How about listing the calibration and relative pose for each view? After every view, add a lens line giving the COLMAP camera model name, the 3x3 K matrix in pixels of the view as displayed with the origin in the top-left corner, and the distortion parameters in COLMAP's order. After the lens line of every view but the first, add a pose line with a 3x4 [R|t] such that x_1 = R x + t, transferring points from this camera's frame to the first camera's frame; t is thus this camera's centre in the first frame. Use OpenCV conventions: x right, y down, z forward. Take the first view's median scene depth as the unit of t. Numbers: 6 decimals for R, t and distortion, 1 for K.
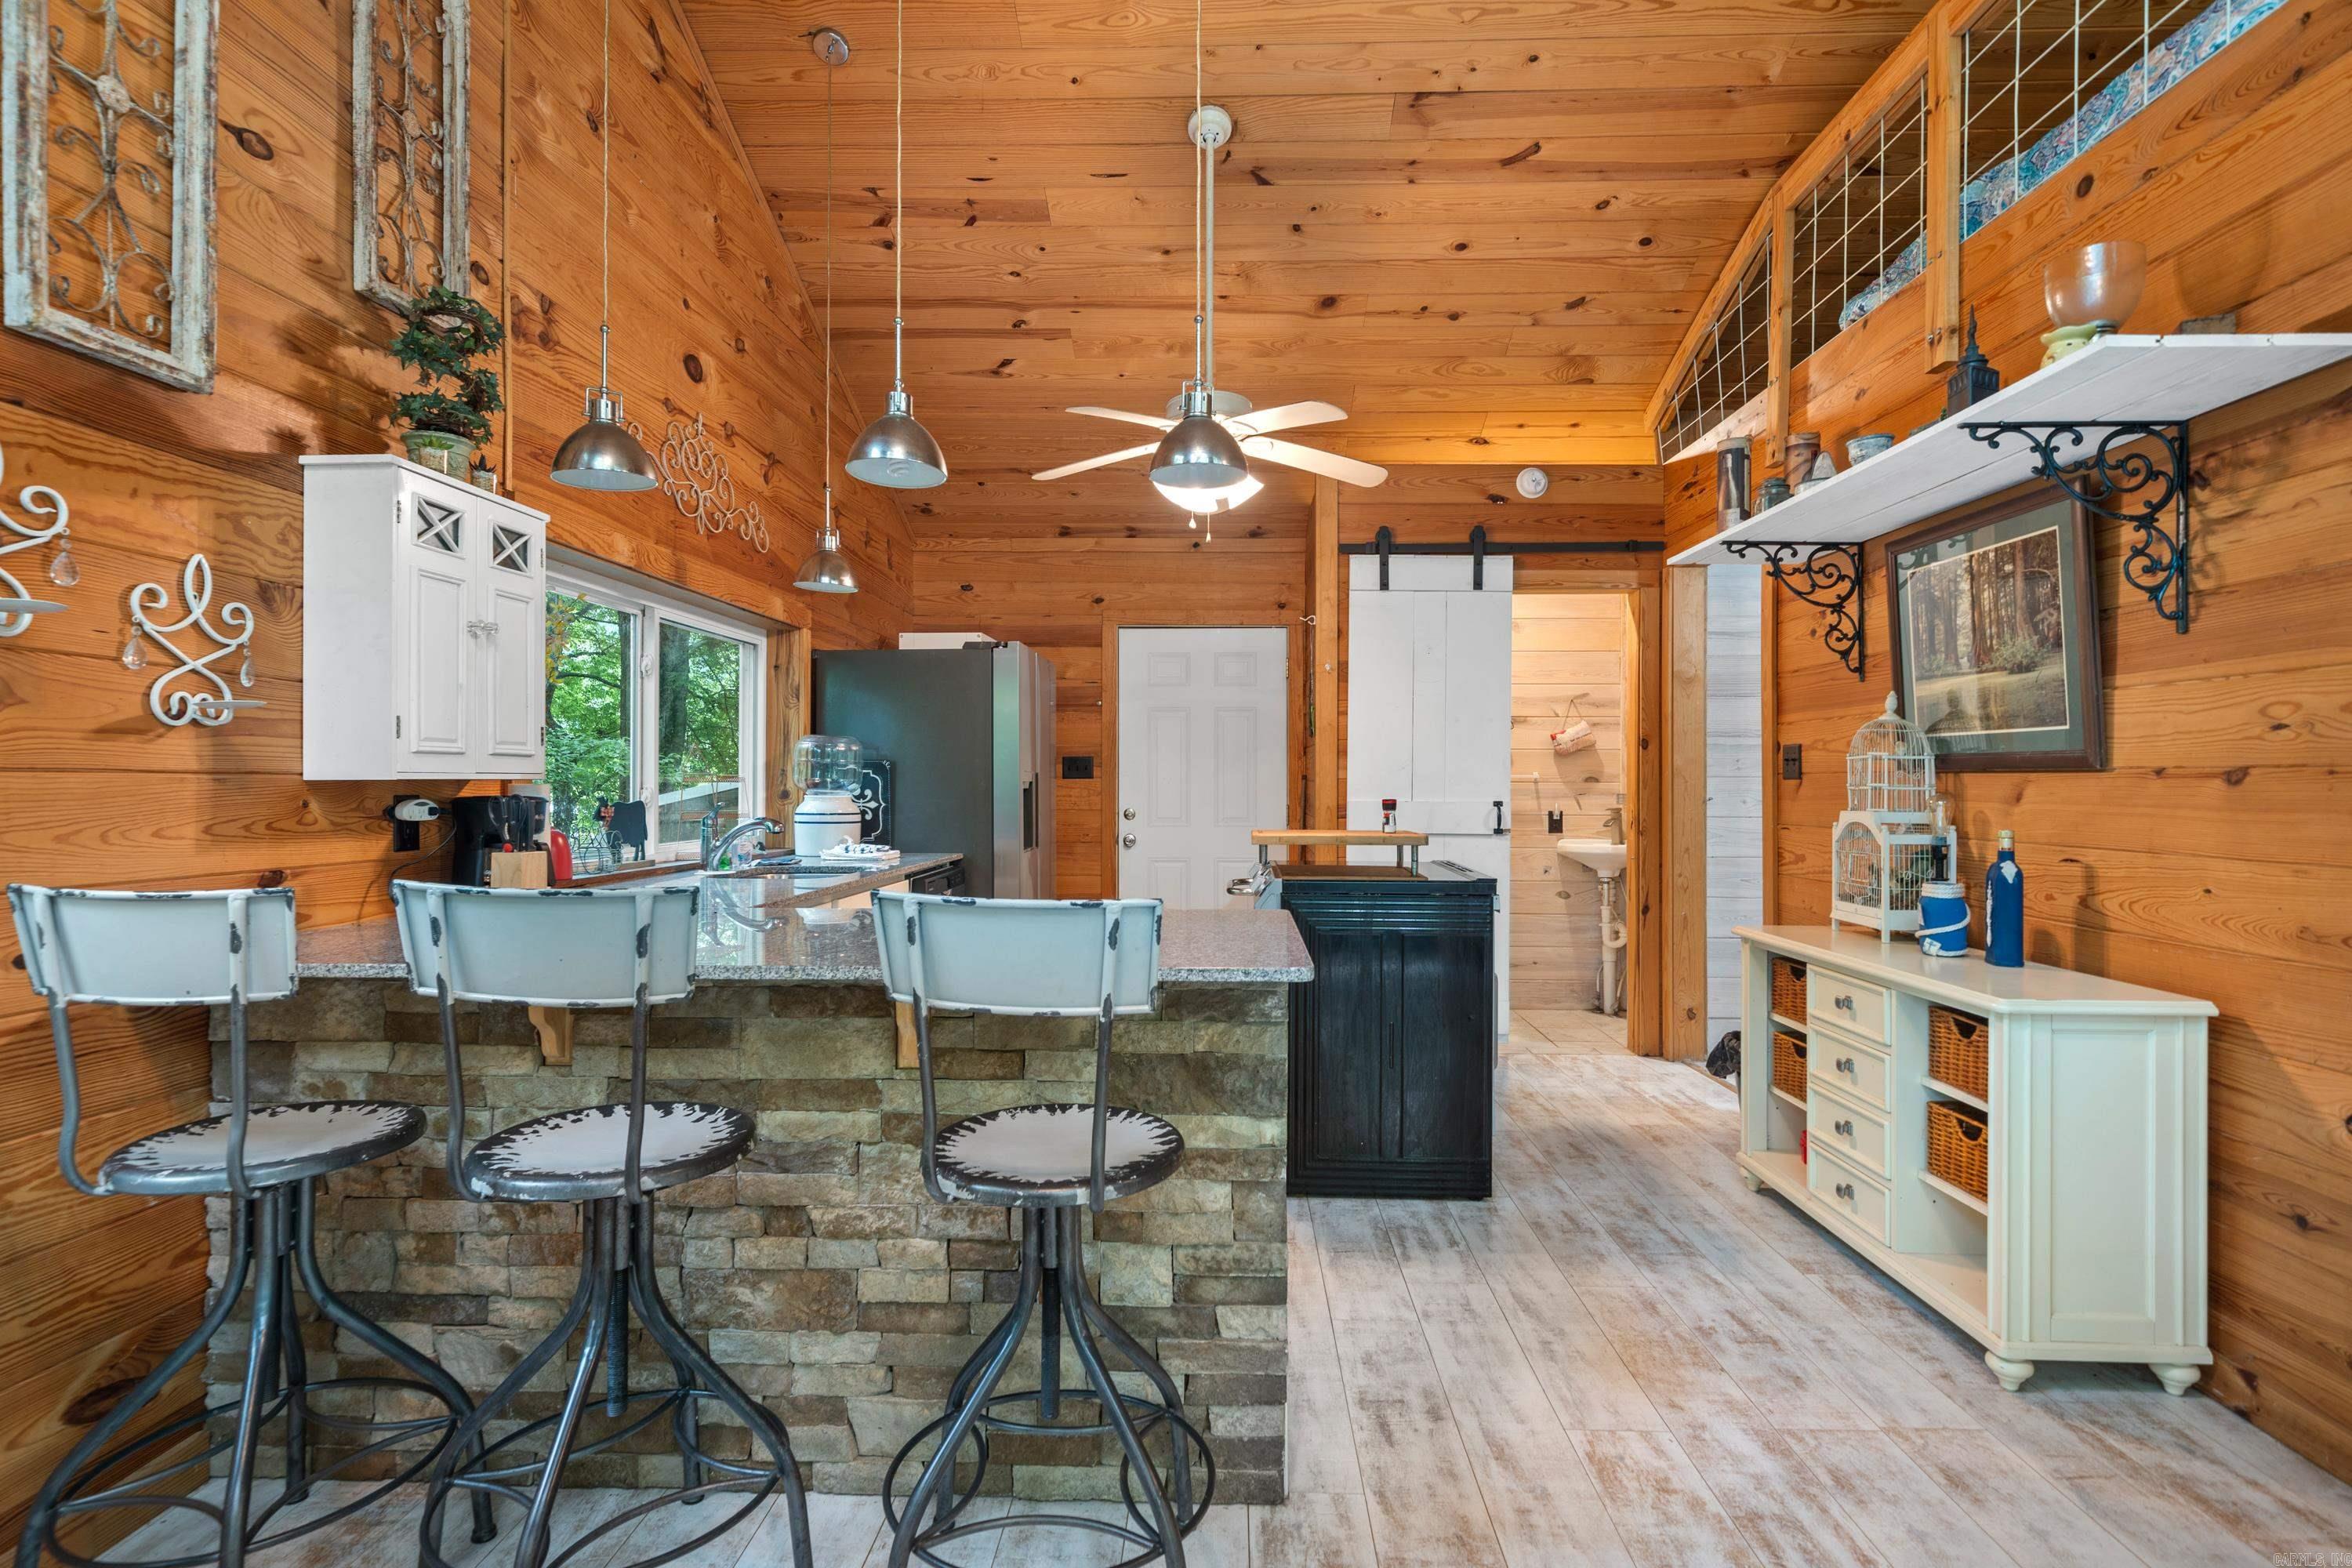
lens RADIAL K [[1154.5, 0, 1179.1], [0, 1154.5, 771.3], [0, 0, 1]] dist [-0.001117, 0.000091]
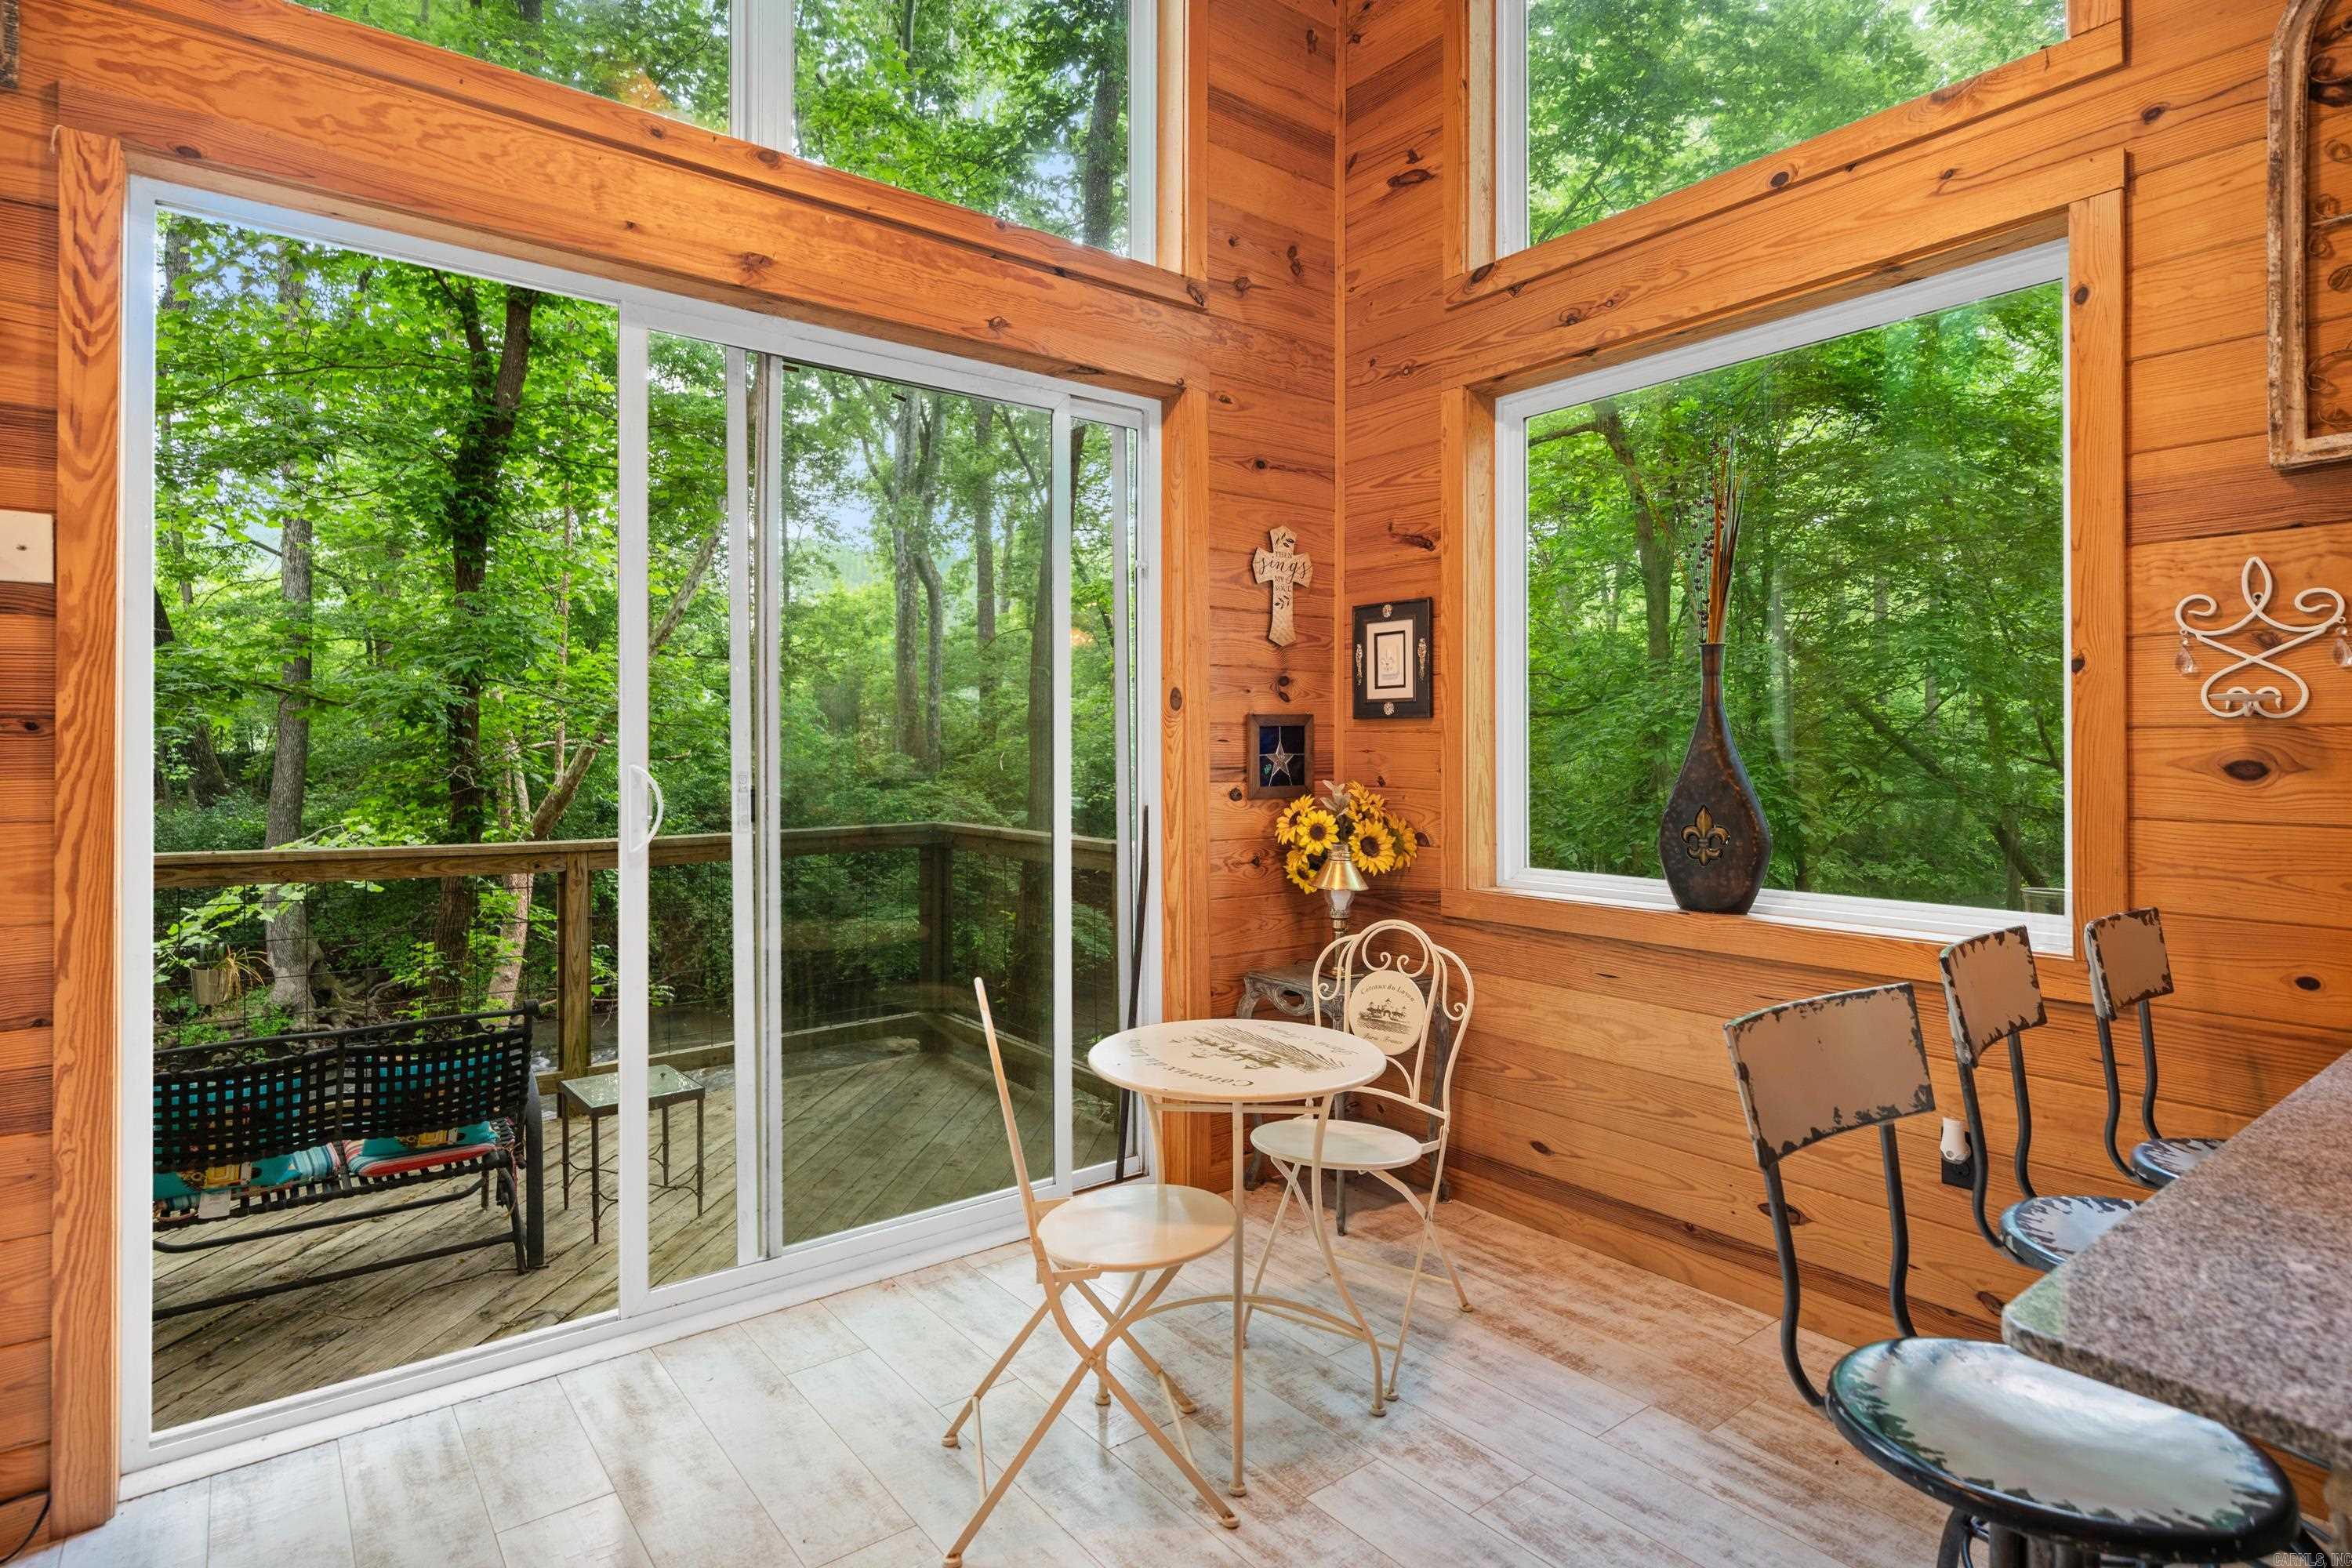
lens RADIAL K [[1205.1, 0, 1164.0], [0, 1205.1, 741.7], [0, 0, 1]] dist [-0.000883, -0.000769]
pose [[-0.774374, -0.008119, -0.632676, 0.340248], [0.002935, 0.999861, -0.016424, -0.033242], [0.632721, -0.014575, -0.774243, 0.566869]]
